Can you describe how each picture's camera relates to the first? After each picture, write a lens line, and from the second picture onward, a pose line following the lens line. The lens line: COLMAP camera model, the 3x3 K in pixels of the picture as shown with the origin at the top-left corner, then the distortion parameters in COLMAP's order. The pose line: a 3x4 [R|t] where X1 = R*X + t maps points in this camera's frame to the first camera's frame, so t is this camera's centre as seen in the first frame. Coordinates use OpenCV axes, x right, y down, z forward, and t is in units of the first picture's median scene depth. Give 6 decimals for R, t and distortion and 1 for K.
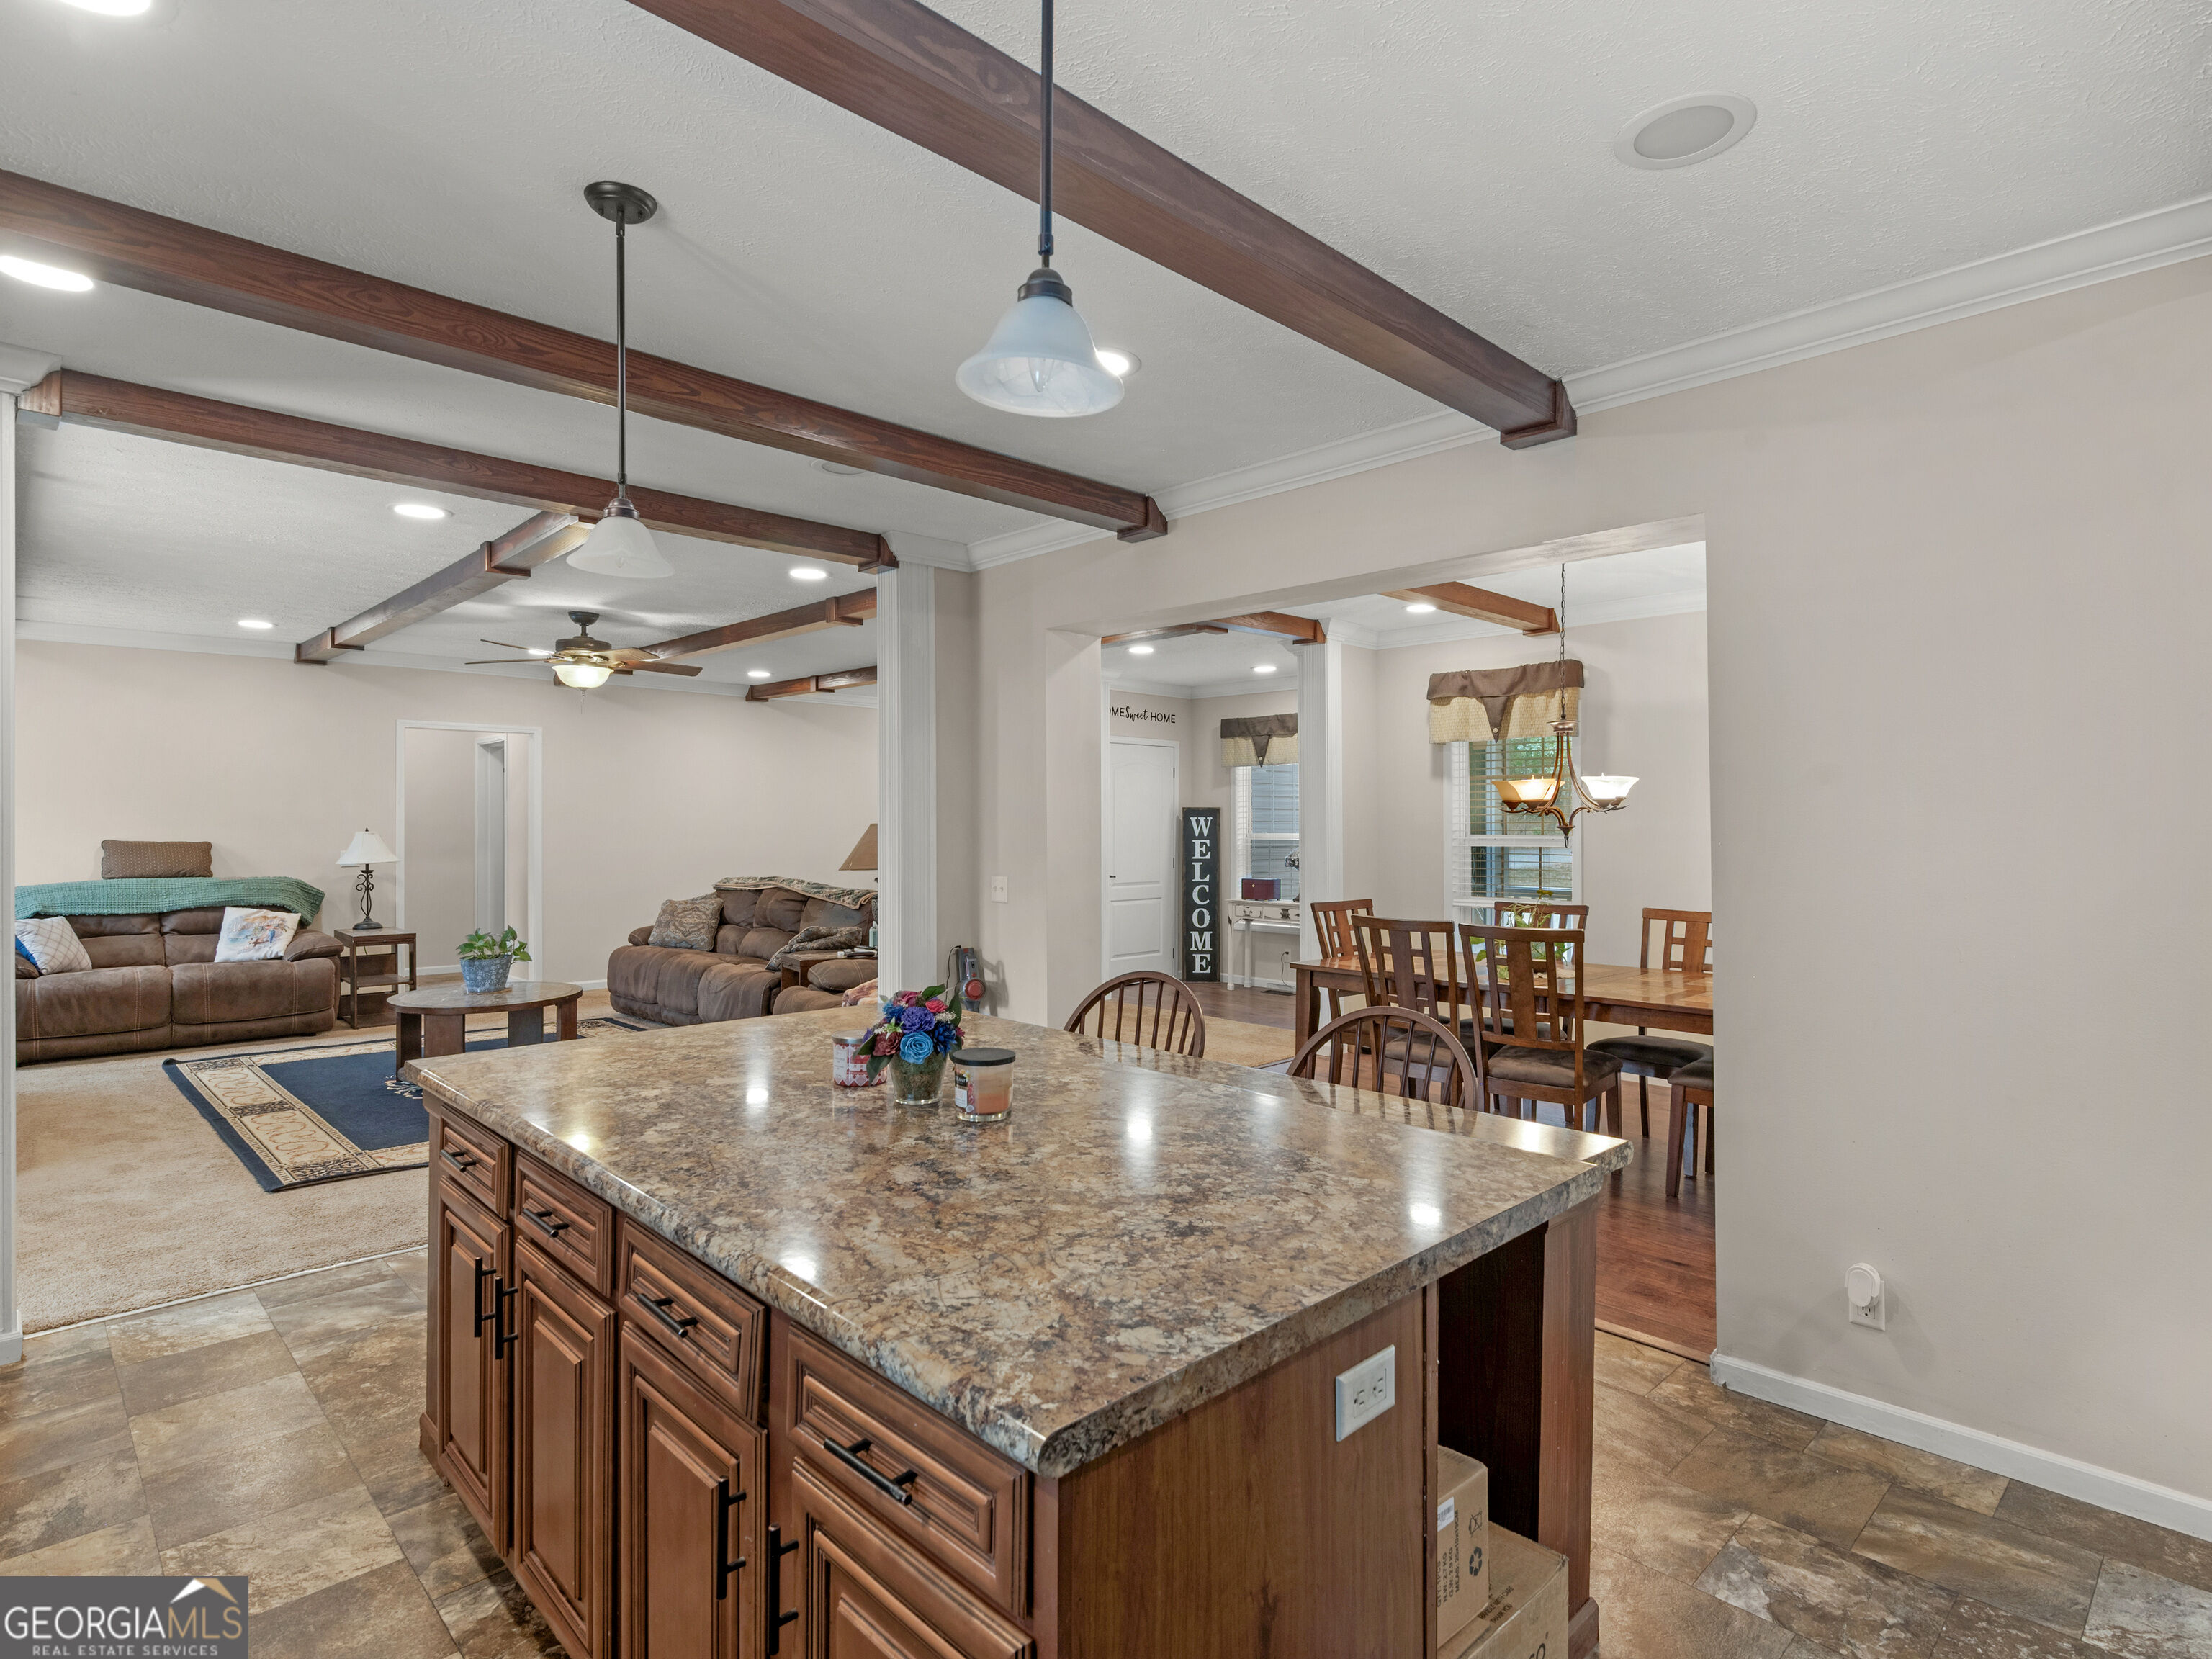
lens RADIAL K [[1158.1, 0, 1139.5], [0, 1158.1, 814.5], [0, 0, 1]] dist [0.001090, -0.000076]
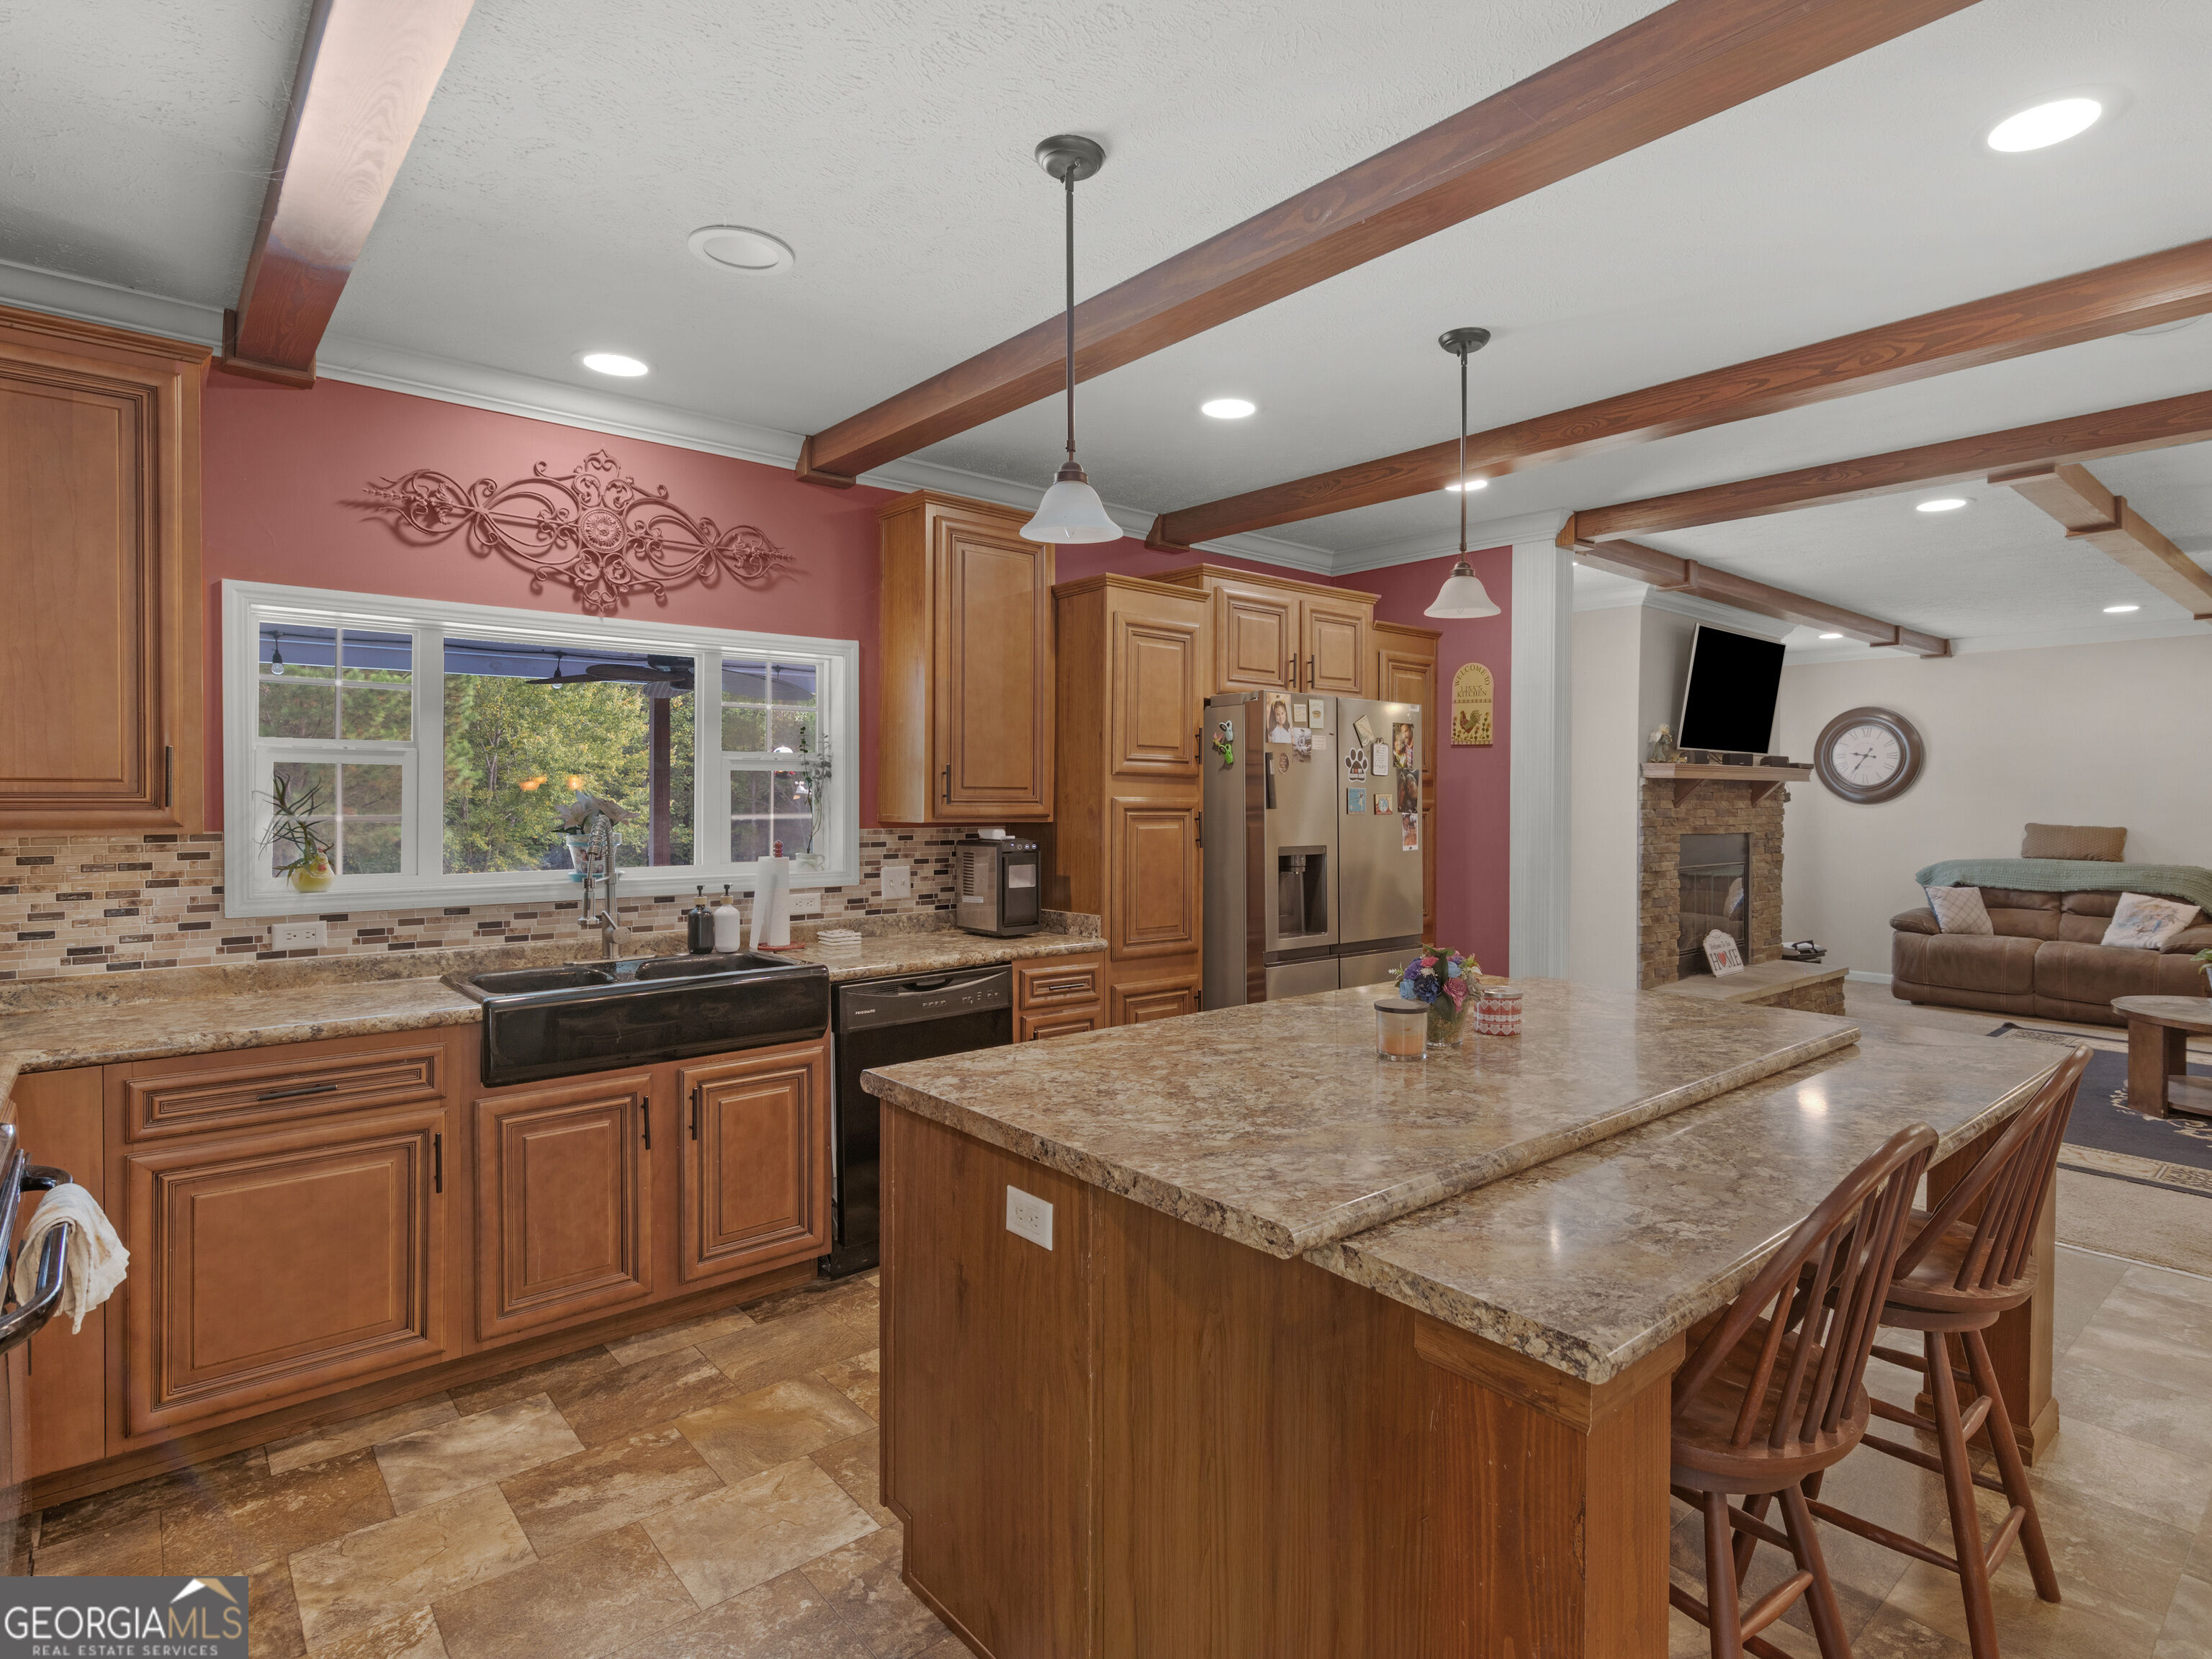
lens RADIAL K [[1158.1, 0, 1139.5], [0, 1158.1, 814.5], [0, 0, 1]] dist [0.001090, -0.000076]
pose [[-0.067121, 0.009925, -0.997696, 0.279463], [-0.003171, 0.999943, 0.010160, 0.005247], [0.997740, 0.003845, -0.067085, 0.228309]]
